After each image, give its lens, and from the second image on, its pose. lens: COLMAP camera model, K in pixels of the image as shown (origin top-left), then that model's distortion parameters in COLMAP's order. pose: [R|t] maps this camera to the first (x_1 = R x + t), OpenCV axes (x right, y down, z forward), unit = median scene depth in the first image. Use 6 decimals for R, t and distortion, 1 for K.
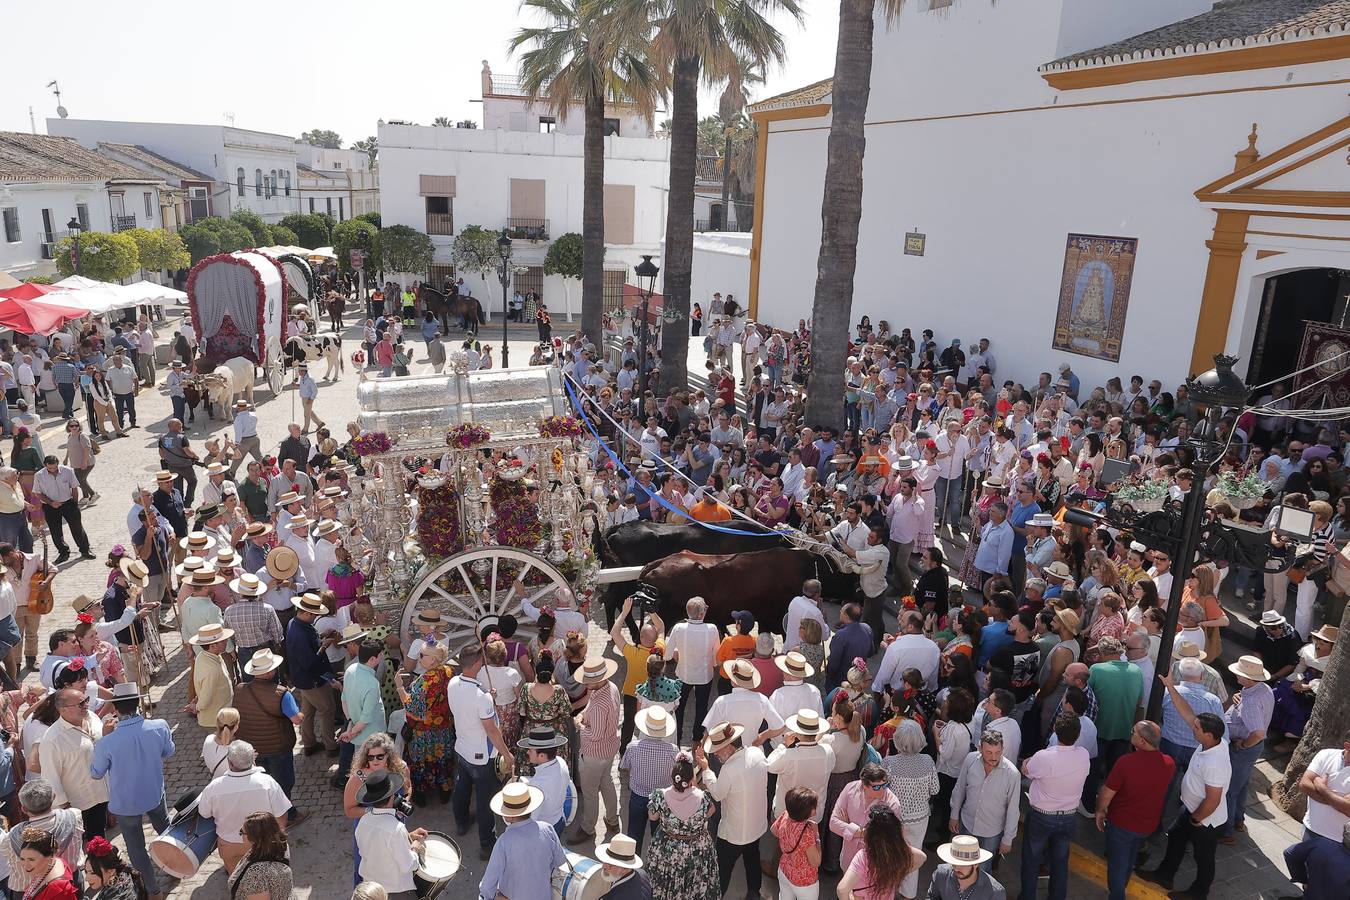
lens RADIAL K [[942.1, 0, 689.7], [0, 942.1, 447.6], [0, 0, 1]] dist [-0.006310, 0.007277]
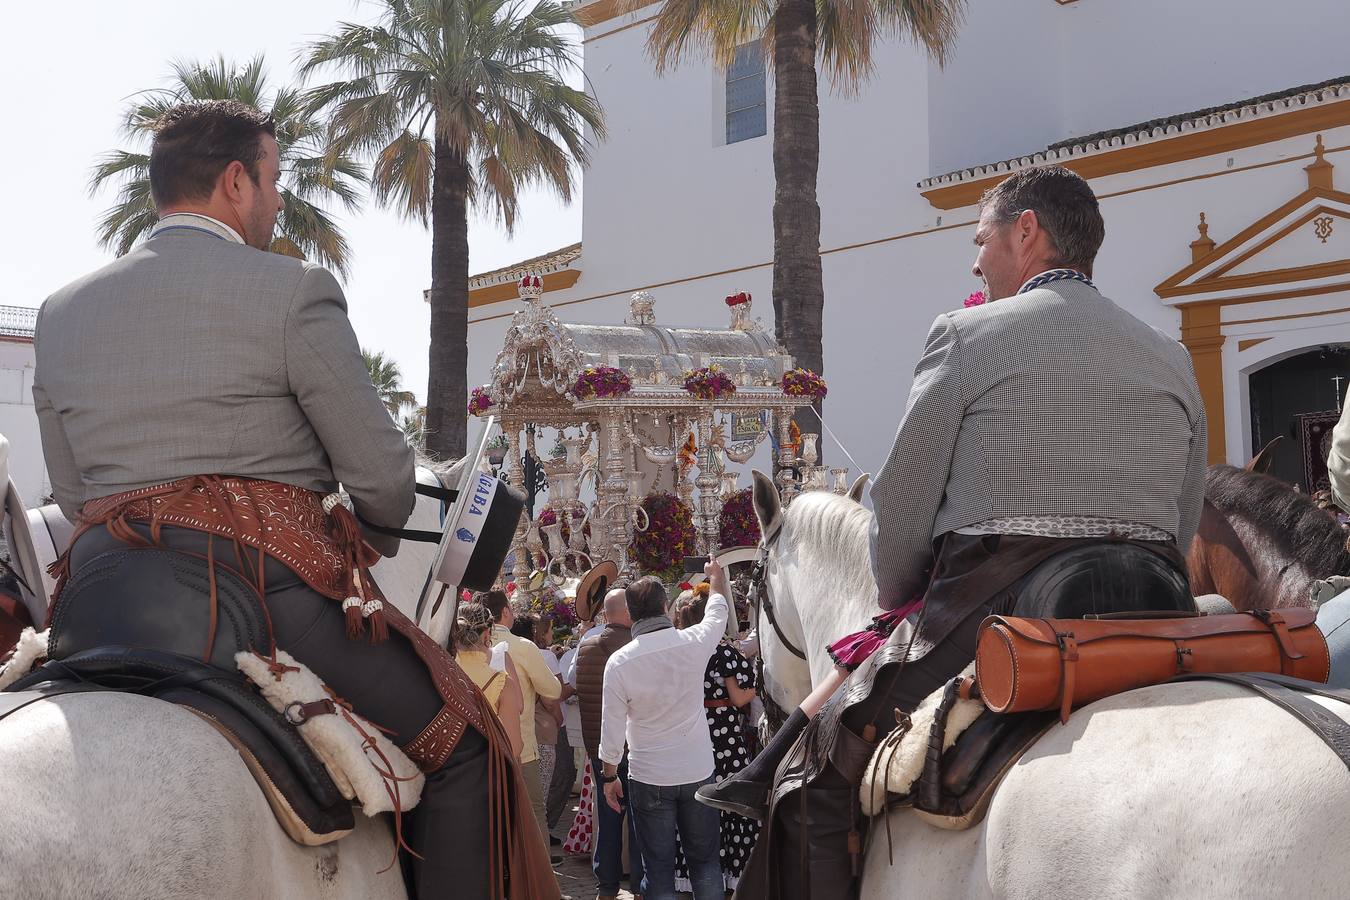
lens RADIAL K [[1461.0, 0, 687.6], [0, 1461.0, 448.9], [0, 0, 1]] dist [-0.004039, 0.000000]
pose [[0.906185, -0.006047, 0.422838, -0.328345], [0.150619, 0.938940, -0.309364, 0.169952], [-0.395149, 0.344028, 0.851764, 0.047130]]
